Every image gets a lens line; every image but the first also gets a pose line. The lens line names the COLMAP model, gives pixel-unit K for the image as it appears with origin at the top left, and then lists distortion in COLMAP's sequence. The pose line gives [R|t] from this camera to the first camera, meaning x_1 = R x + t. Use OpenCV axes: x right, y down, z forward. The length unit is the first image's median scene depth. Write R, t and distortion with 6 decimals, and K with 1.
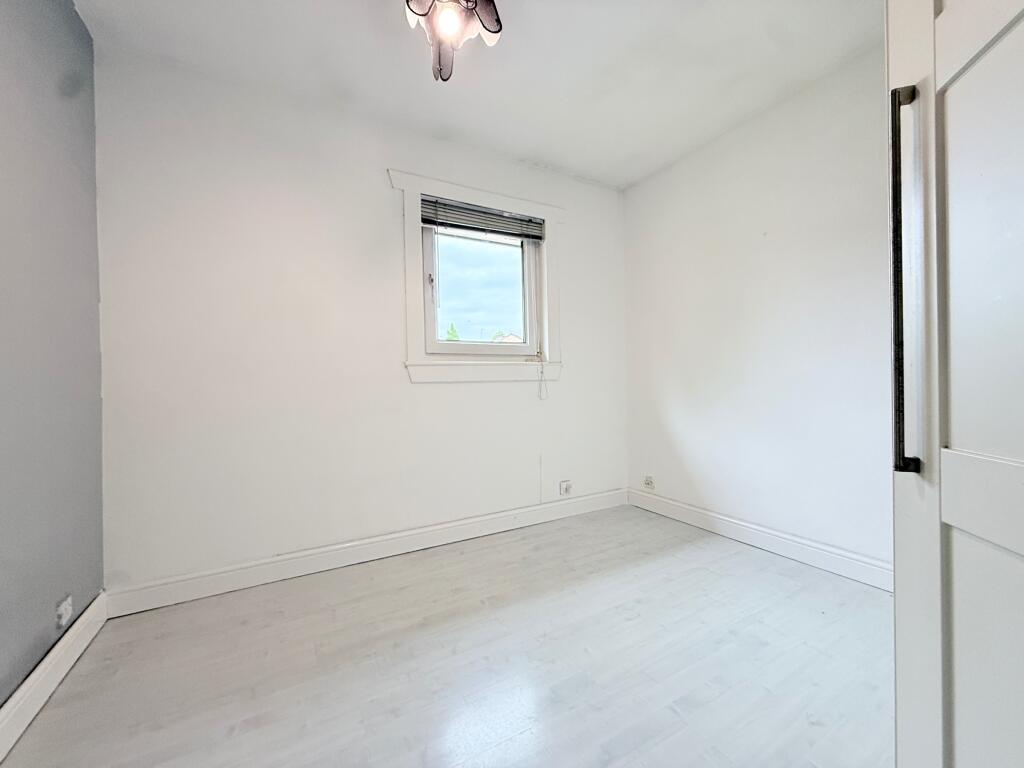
lens RADIAL K [[408.1, 0, 510.4], [0, 408.1, 386.6], [0, 0, 1]] dist [-0.000087, 0.000029]
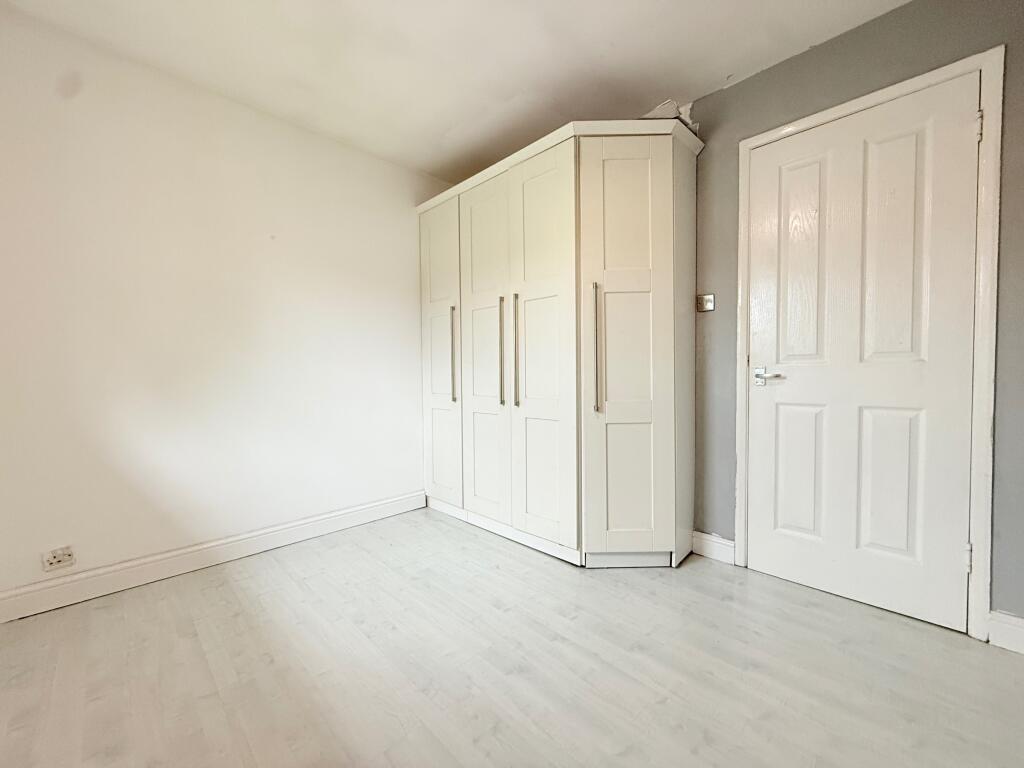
lens RADIAL K [[408.1, 0, 510.4], [0, 408.1, 386.6], [0, 0, 1]] dist [-0.000087, 0.000029]
pose [[-0.277185, -0.013084, 0.960728, -0.518524], [0.016170, 0.999702, 0.018280, -0.012235], [-0.960681, 0.020602, -0.276891, 0.721012]]
